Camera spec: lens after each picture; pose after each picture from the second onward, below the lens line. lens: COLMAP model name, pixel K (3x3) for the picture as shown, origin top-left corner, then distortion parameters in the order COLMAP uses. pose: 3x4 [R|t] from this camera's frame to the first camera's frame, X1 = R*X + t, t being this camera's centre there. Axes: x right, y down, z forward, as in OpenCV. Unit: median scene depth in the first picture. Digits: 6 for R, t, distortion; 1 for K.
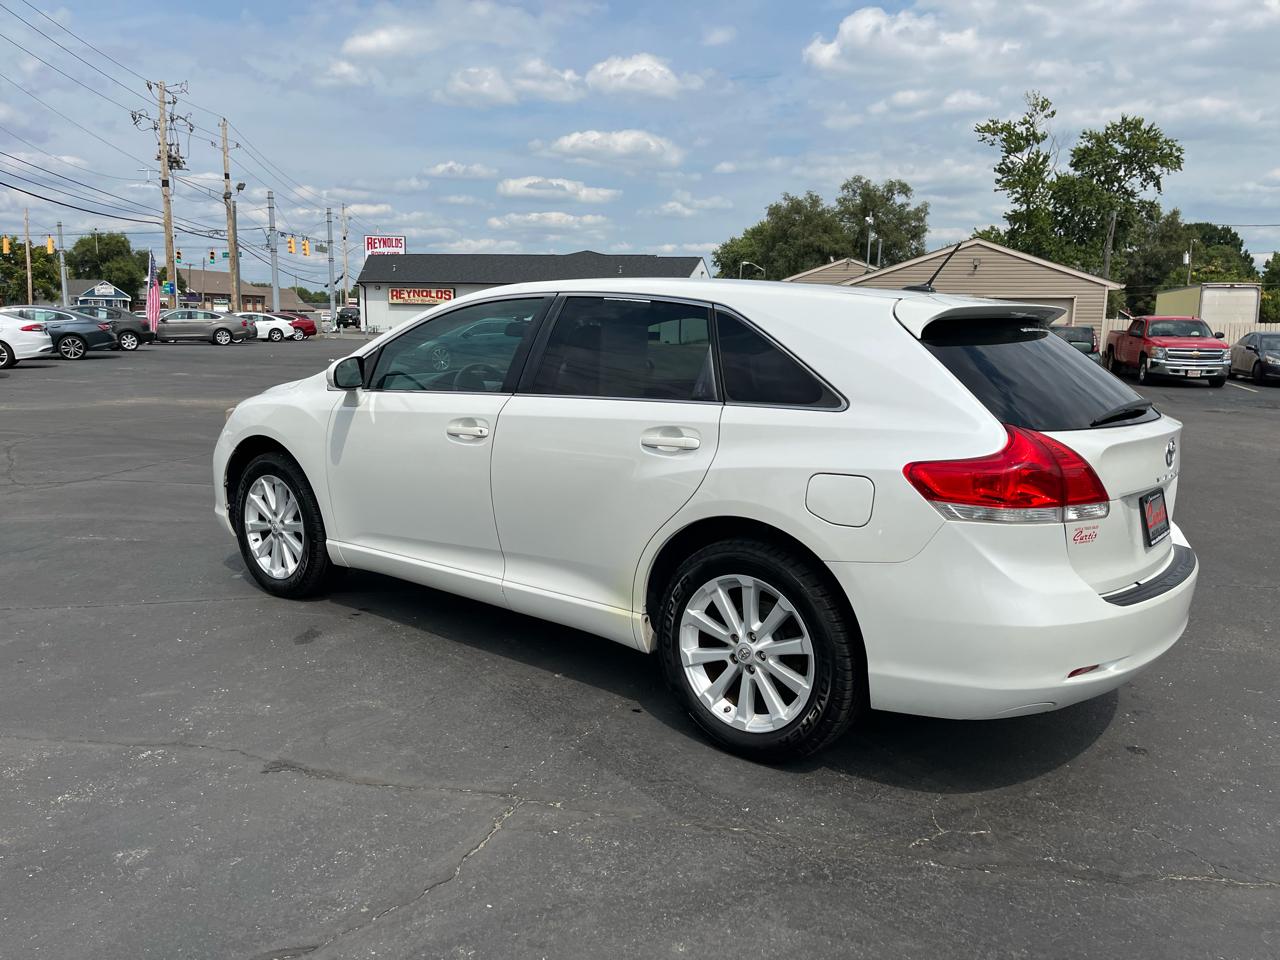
lens RADIAL K [[972.8, 0, 643.4], [0, 972.8, 479.9], [0, 0, 1]] dist [0.068719, -0.093633]
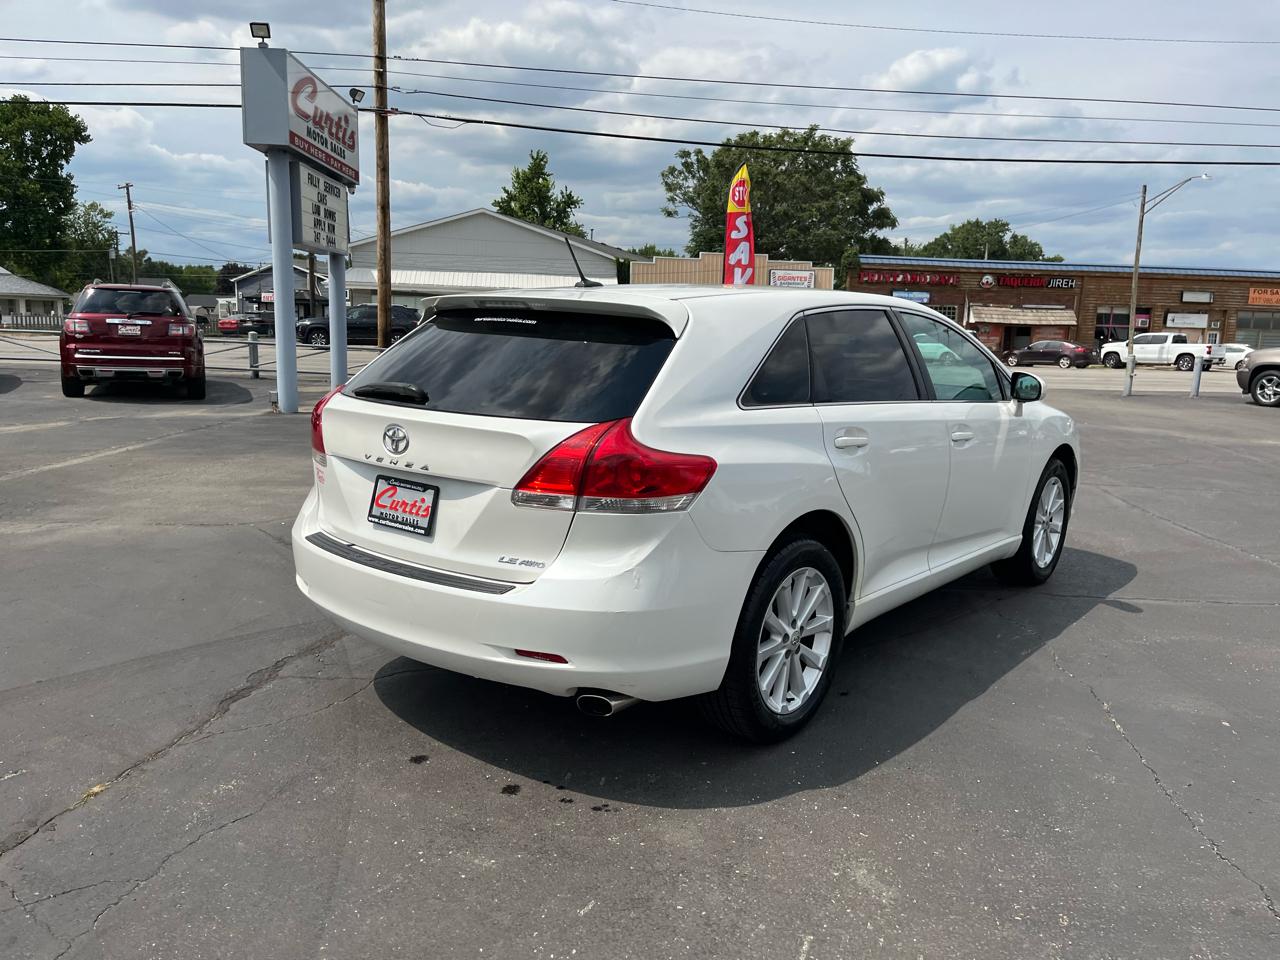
lens RADIAL K [[972.8, 0, 652.1], [0, 972.8, 481.8], [0, 0, 1]] dist [0.068719, -0.093633]
pose [[-0.012915, 0.139279, -0.990169, 0.059058], [-0.189701, 0.971926, 0.139187, -0.006700], [0.981757, 0.189633, 0.013869, 0.049112]]
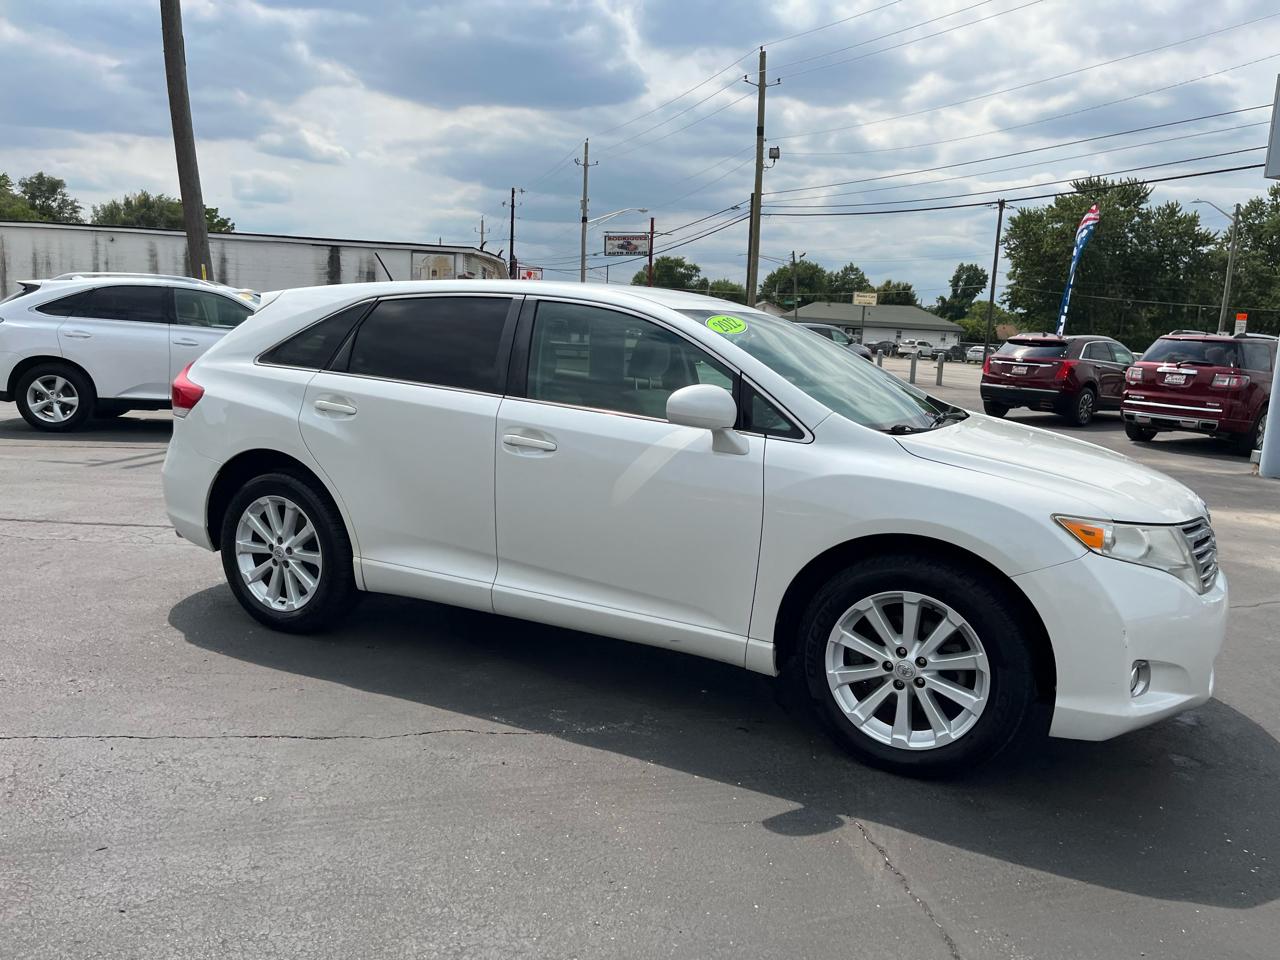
lens RADIAL K [[972.8, 0, 654.6], [0, 972.8, 484.8], [0, 0, 1]] dist [0.068719, -0.093633]
pose [[-0.976283, -0.041147, -0.212551, 0.009470], [-0.106636, 0.945814, 0.306699, -0.017533], [0.188414, 0.322090, -0.927770, 0.109633]]
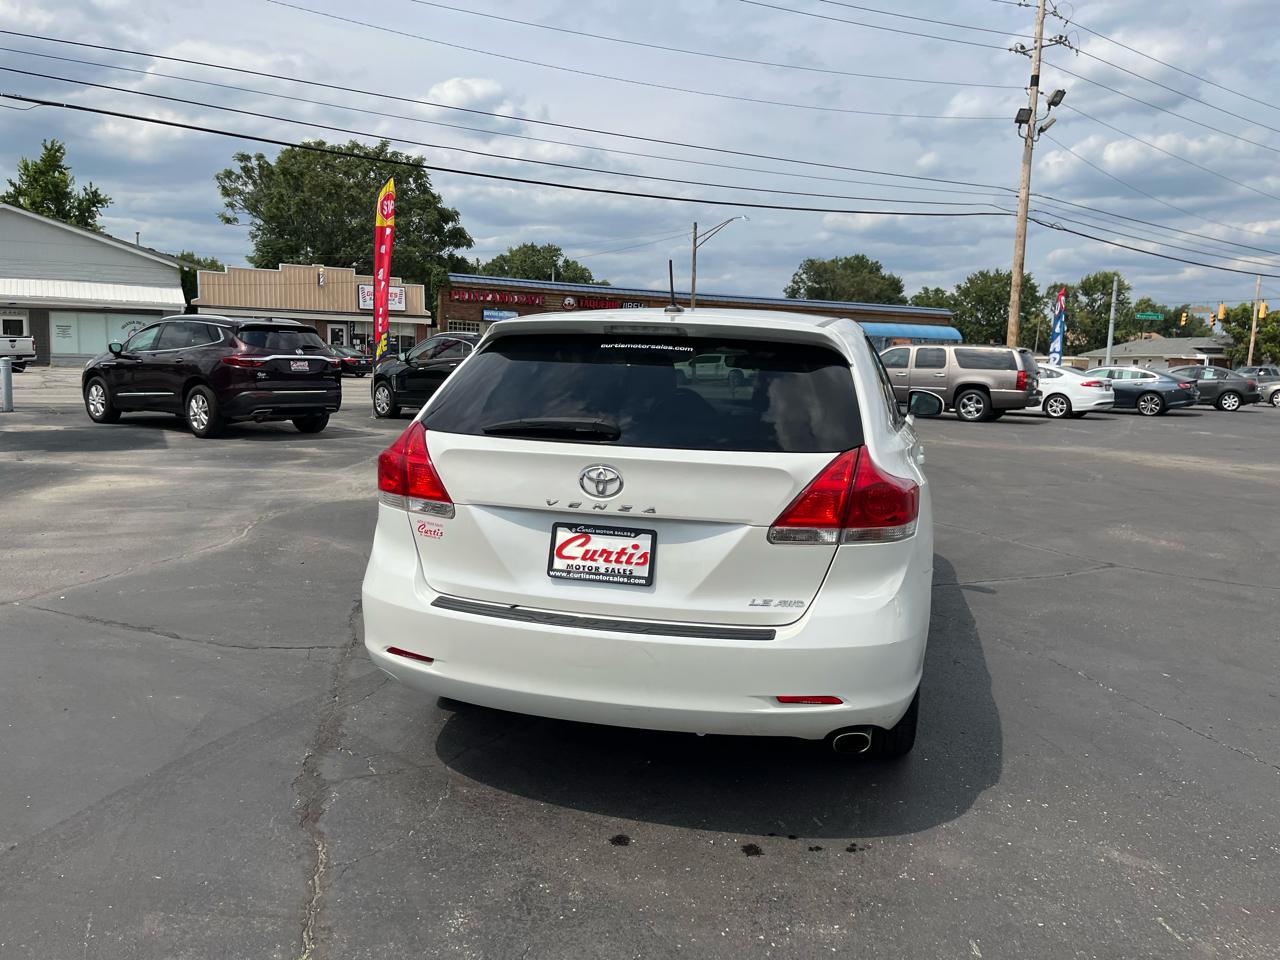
lens RADIAL K [[972.8, 0, 649.0], [0, 972.8, 462.0], [0, 0, 1]] dist [0.068719, -0.093633]
pose [[0.412791, 0.092721, -0.906094, 0.052466], [-0.168052, 0.985479, 0.024285, -0.002846], [0.895188, 0.142246, 0.422378, 0.026532]]
